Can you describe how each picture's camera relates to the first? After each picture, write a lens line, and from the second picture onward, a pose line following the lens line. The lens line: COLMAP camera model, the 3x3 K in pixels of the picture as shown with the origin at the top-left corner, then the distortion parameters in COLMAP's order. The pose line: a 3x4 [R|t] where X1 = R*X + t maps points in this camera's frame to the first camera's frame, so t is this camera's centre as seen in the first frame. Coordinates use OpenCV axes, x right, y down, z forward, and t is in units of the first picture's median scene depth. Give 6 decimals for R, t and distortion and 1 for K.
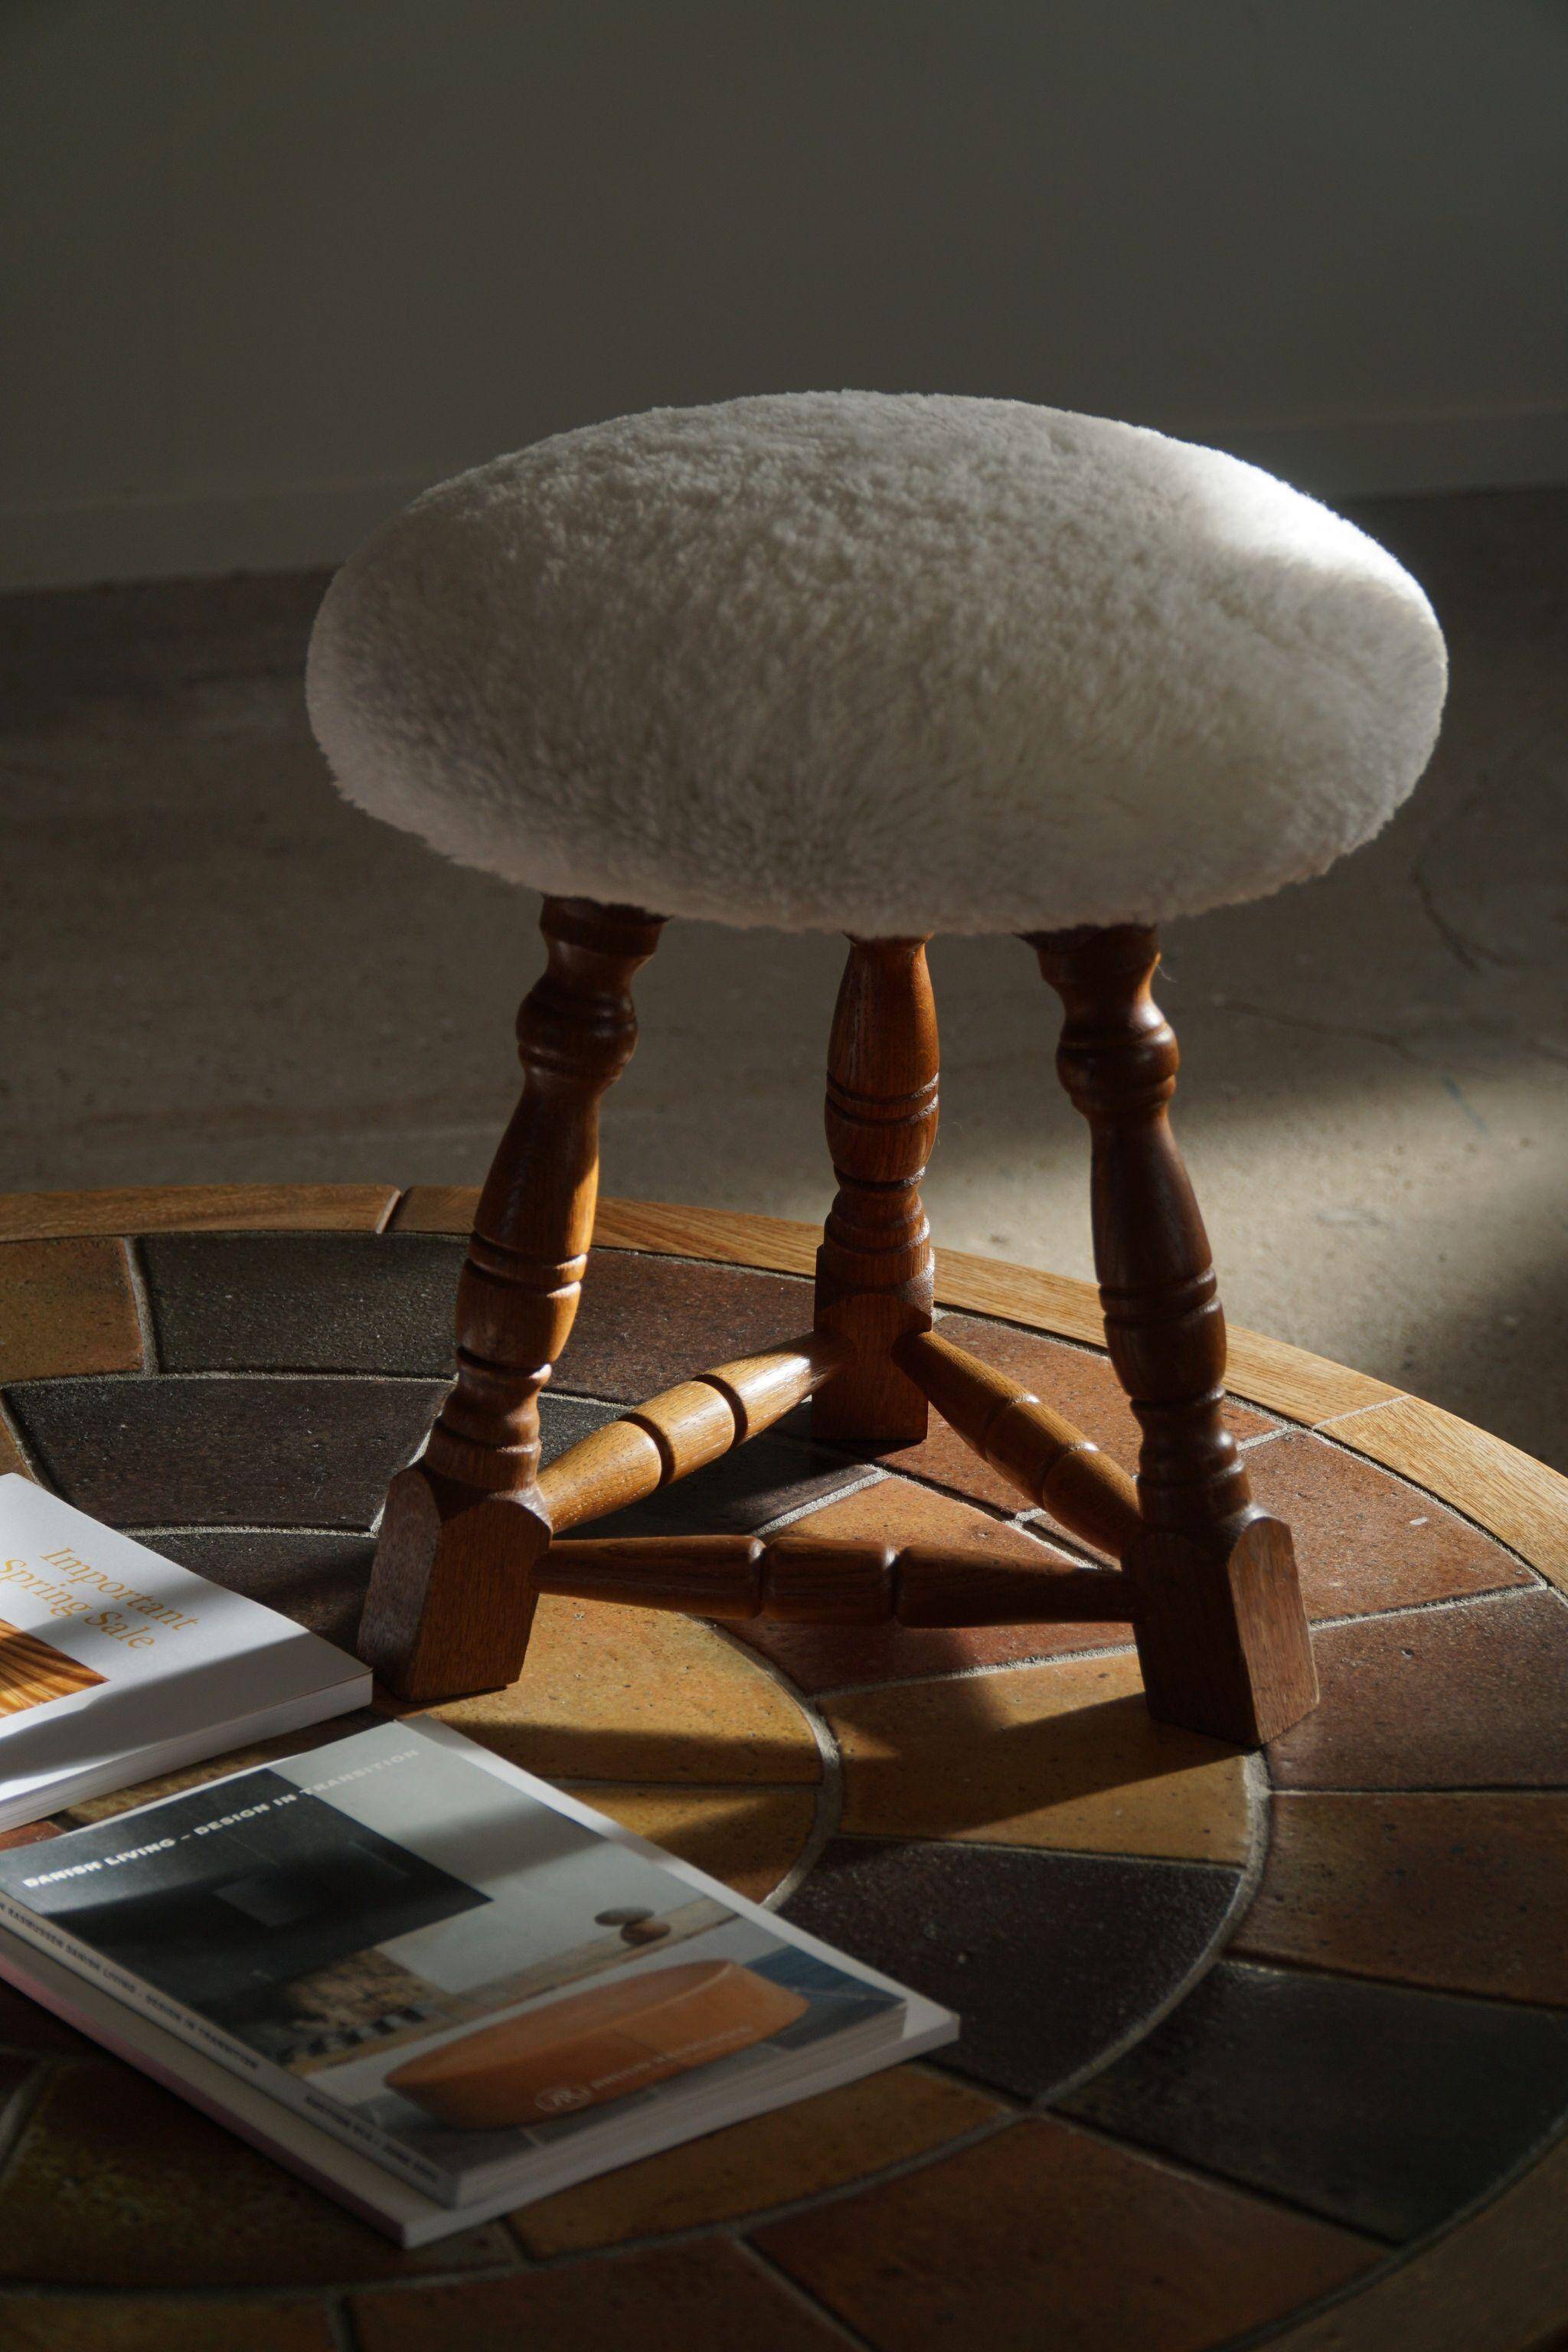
lens RADIAL K [[7340.3, 0, 944.8], [0, 7340.3, 1175.9], [0, 0, 1]] dist [-0.655335, 0.322046]
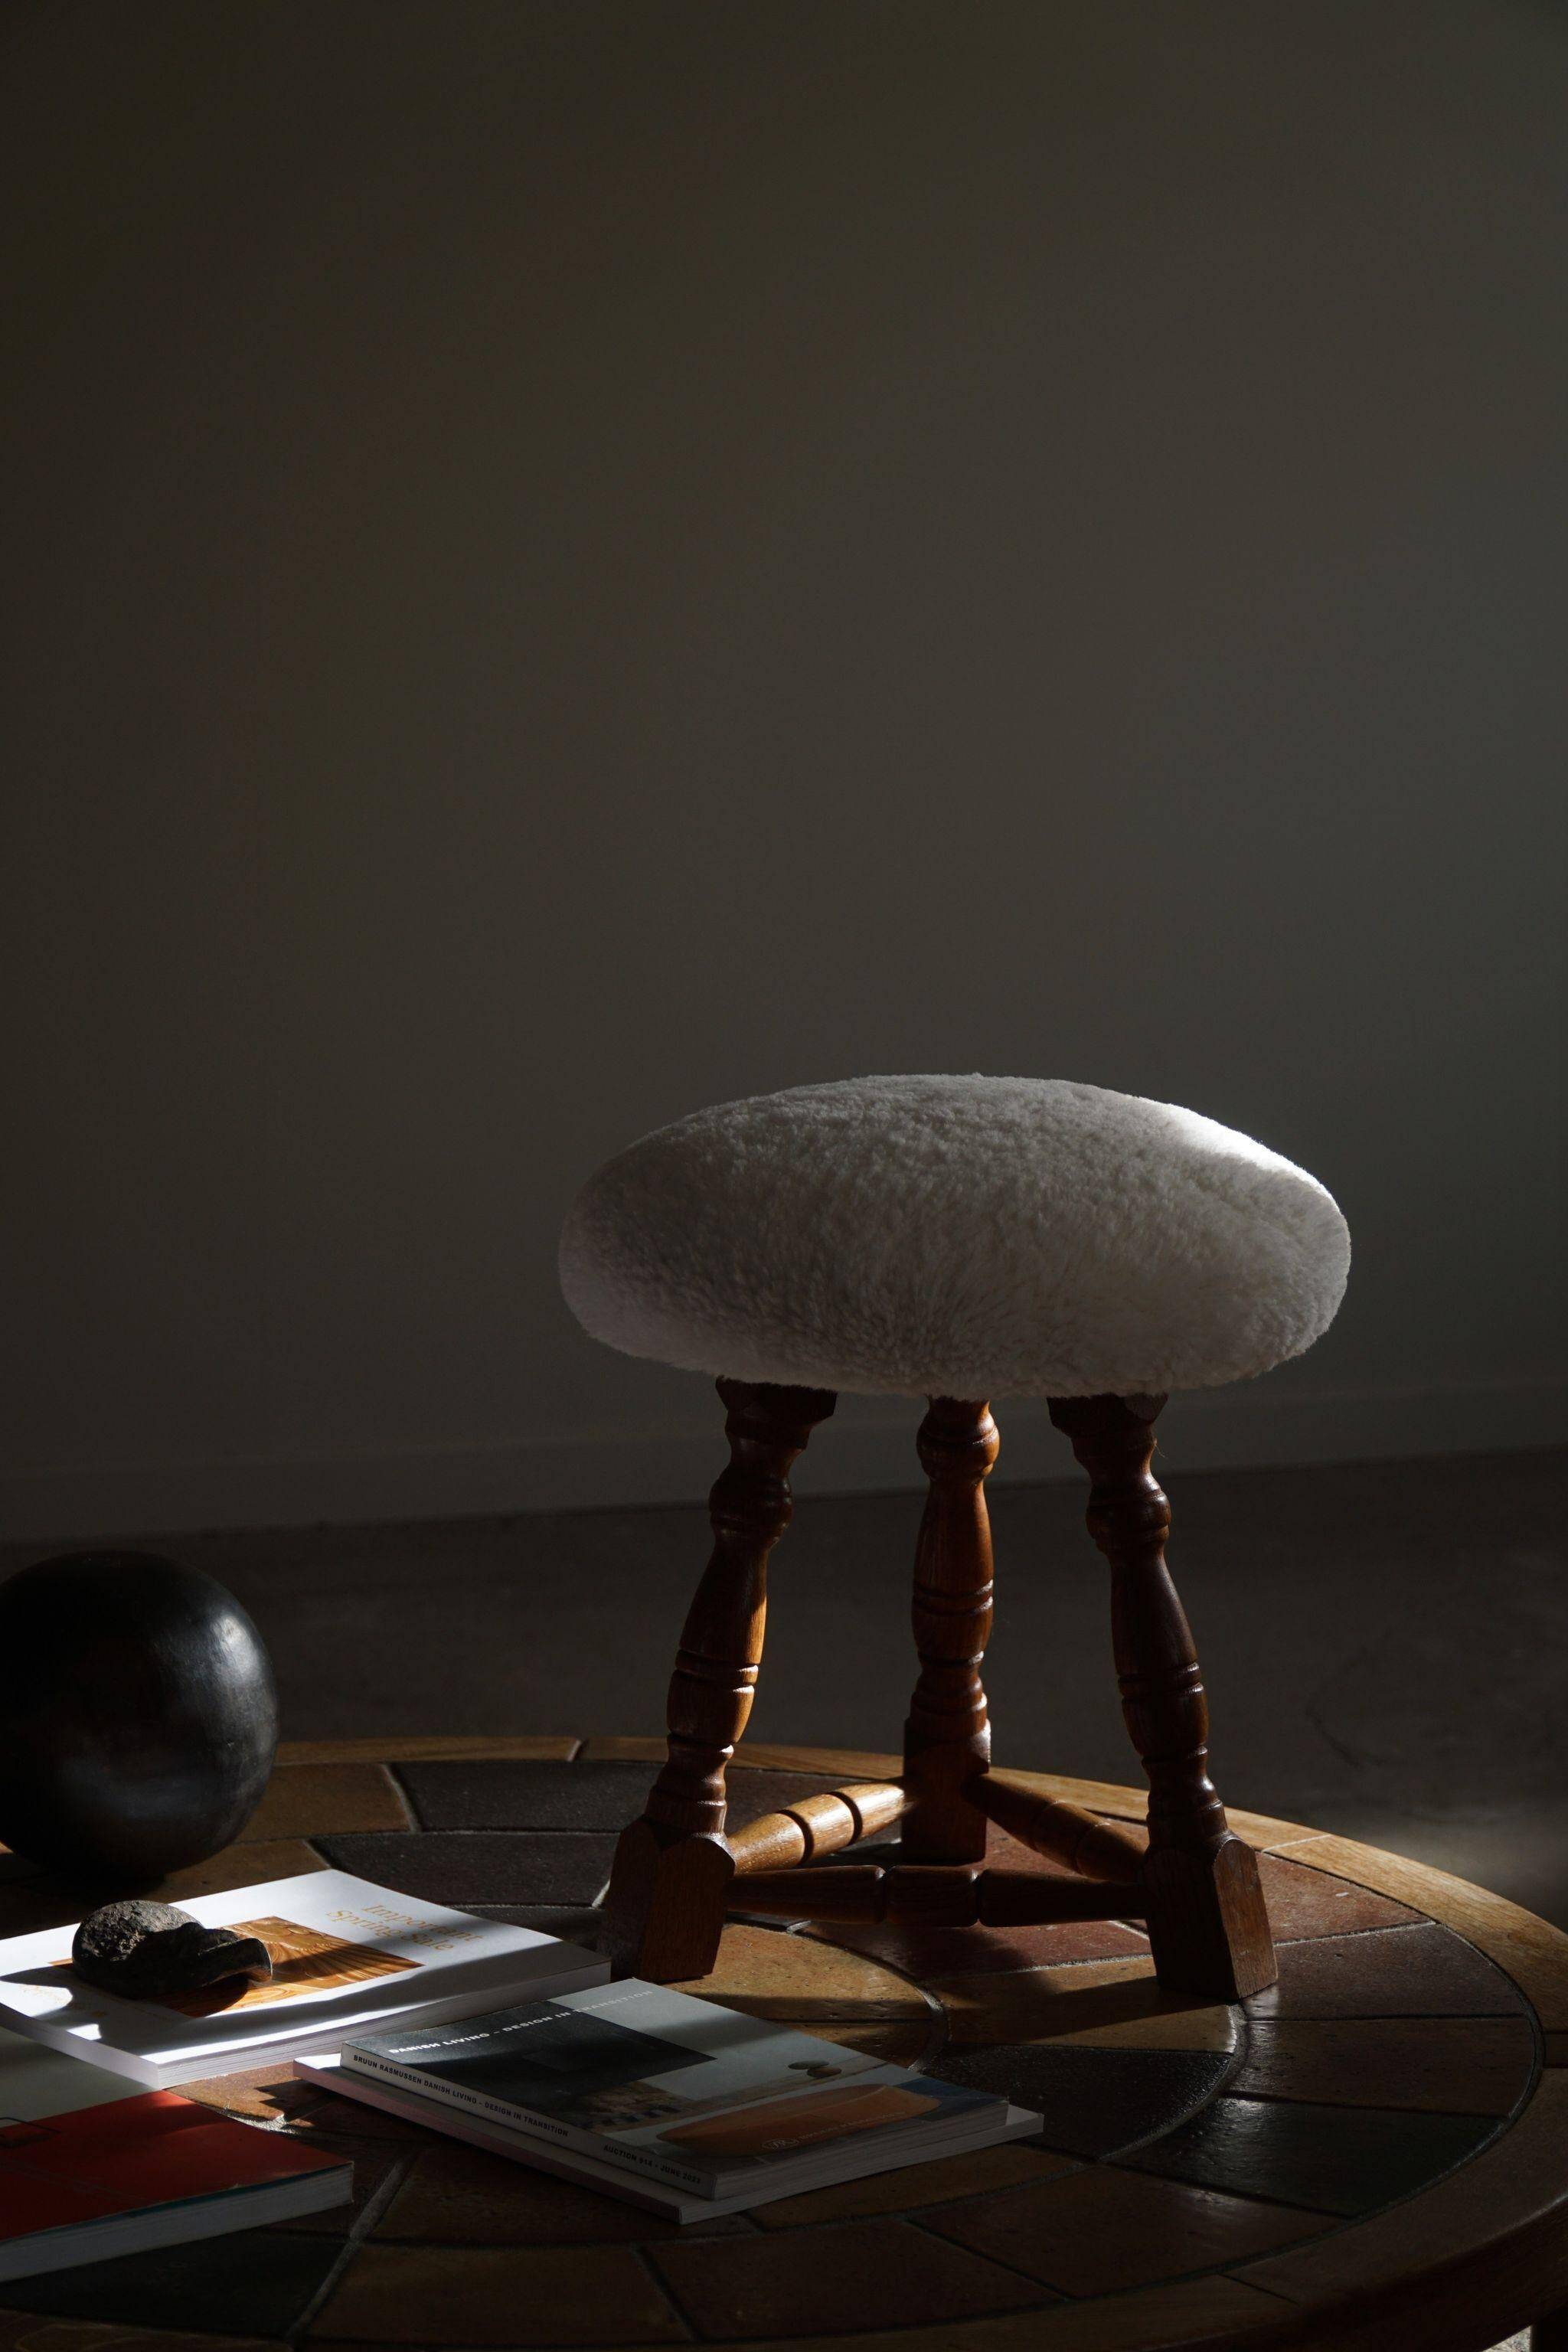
lens RADIAL K [[7340.3, 0, 944.8], [0, 7340.3, 1175.9], [0, 0, 1]] dist [-0.655335, 0.322046]
pose [[0.999639, -0.015321, 0.022085, -0.044878], [0.019116, 0.982849, -0.183421, 0.188370], [-0.018896, 0.183777, 0.982786, -0.441139]]
